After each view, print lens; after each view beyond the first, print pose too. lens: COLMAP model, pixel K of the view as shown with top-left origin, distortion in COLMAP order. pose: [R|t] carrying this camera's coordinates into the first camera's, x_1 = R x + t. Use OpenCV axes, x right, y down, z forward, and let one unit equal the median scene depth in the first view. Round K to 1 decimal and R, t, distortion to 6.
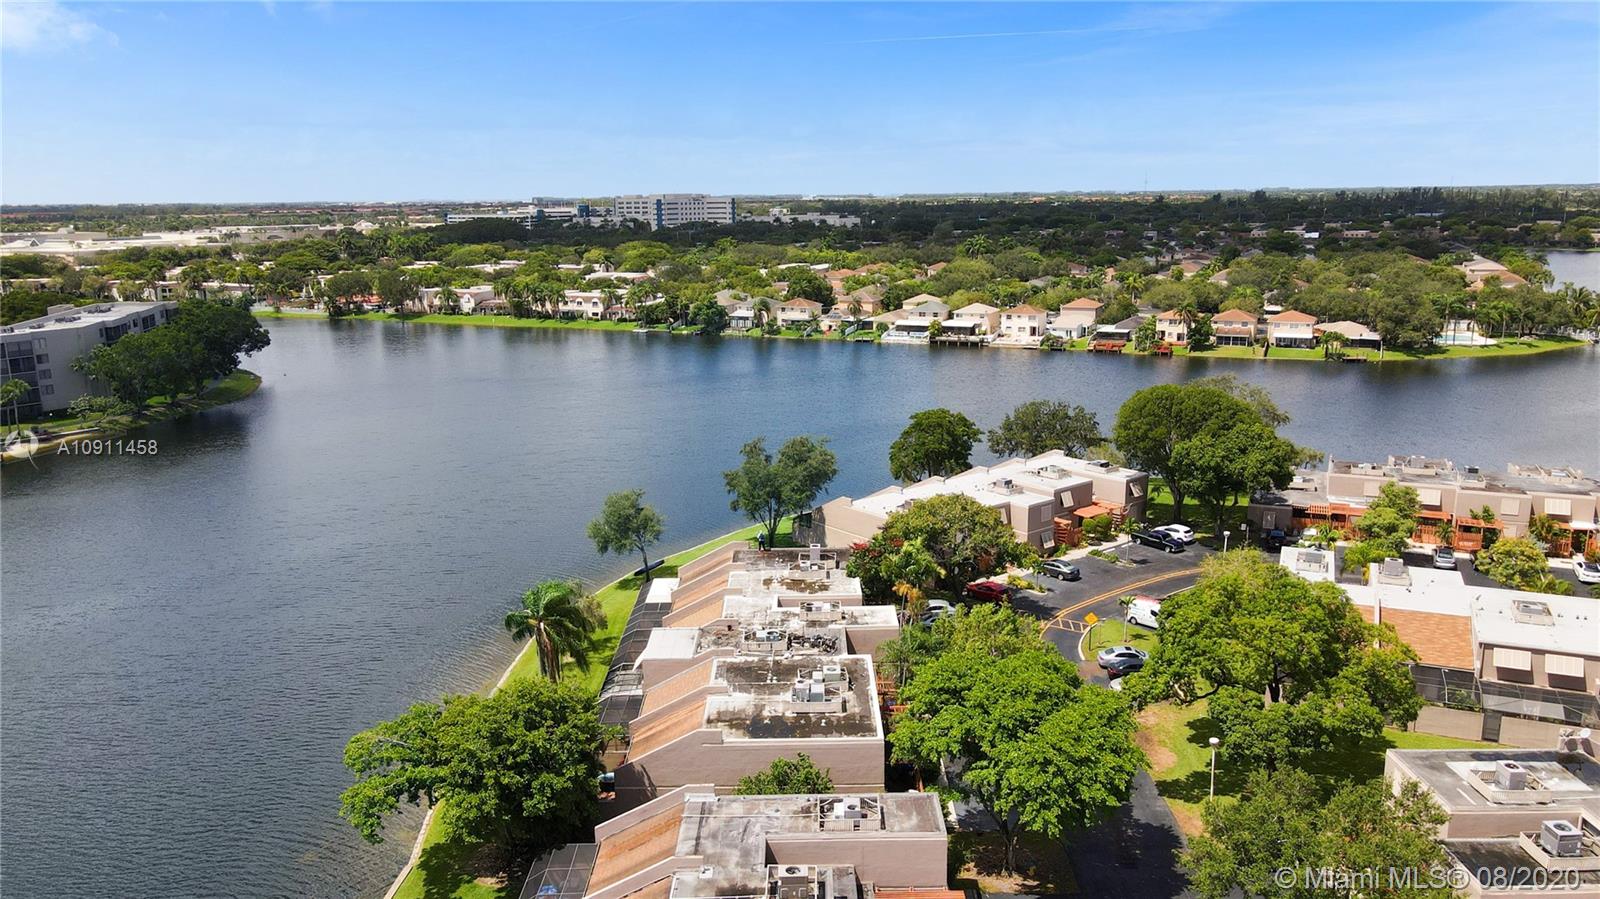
lens RADIAL K [[1184.8, 0, 800.0], [0, 1184.8, 449.5], [0, 0, 1]] dist [-0.014342, 0.058016]
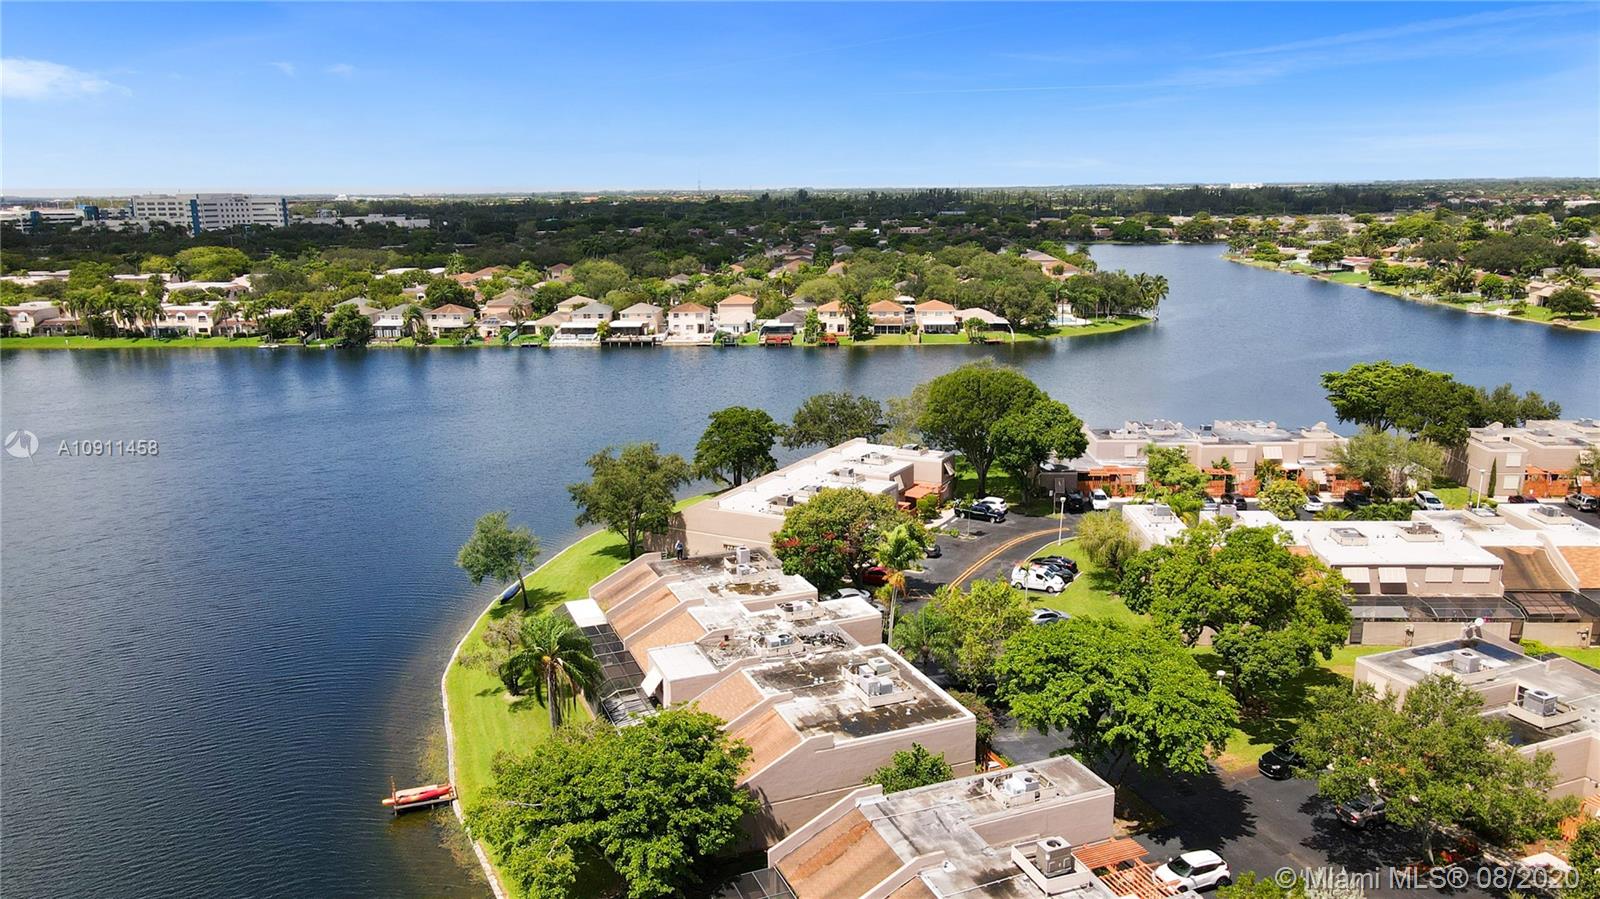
lens RADIAL K [[1184.8, 0, 800.0], [0, 1184.8, 449.5], [0, 0, 1]] dist [-0.014342, 0.058016]
pose [[0.929939, -0.077792, 0.359391, -0.099925], [0.077785, 0.996865, 0.014506, -0.004171], [-0.359393, 0.014465, 0.933074, 0.018075]]
